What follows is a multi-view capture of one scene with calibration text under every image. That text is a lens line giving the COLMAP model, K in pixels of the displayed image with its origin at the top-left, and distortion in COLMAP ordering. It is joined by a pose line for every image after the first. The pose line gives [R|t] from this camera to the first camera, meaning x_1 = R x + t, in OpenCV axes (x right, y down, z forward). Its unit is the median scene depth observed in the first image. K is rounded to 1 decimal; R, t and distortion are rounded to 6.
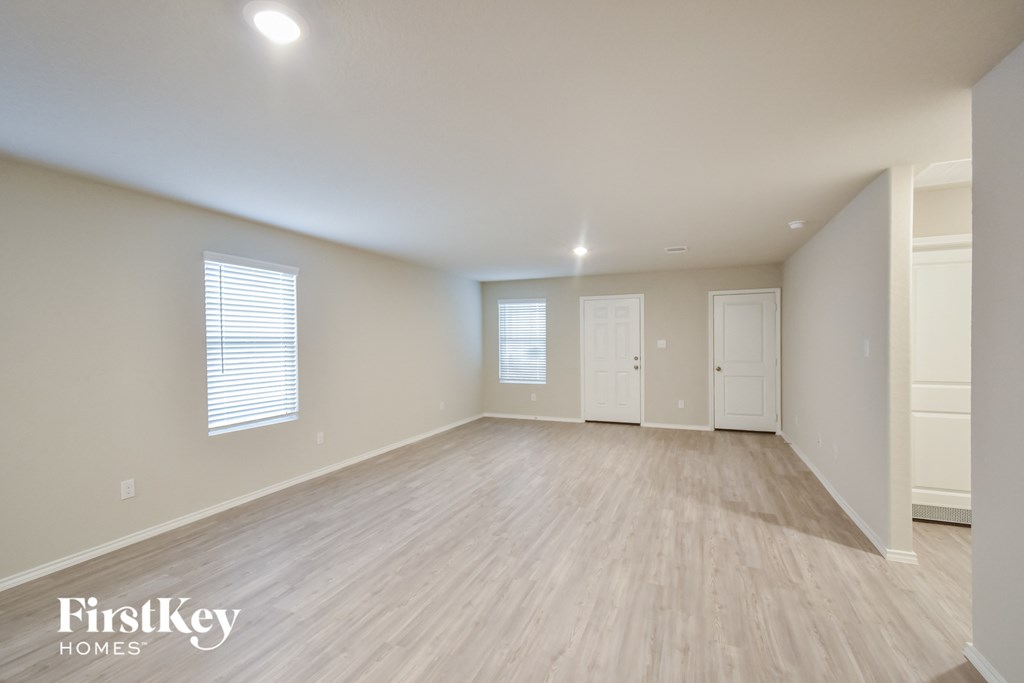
lens RADIAL K [[455.2, 0, 512.1], [0, 455.2, 346.0], [0, 0, 1]] dist [0.014323, -0.003453]
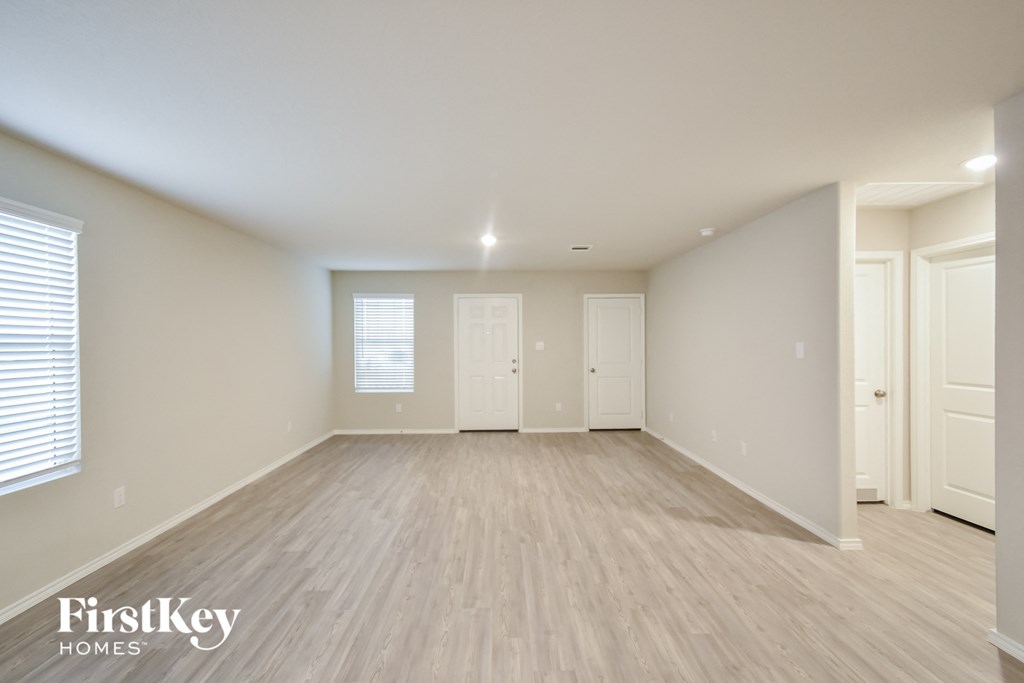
lens RADIAL K [[455.2, 0, 511.9], [0, 455.2, 344.0], [0, 0, 1]] dist [0.014323, -0.003453]
pose [[0.910513, 0.002441, 0.413474, -0.228264], [0.000853, 0.999969, -0.007781, -0.003504], [-0.413480, 0.007437, 0.910483, 0.241709]]
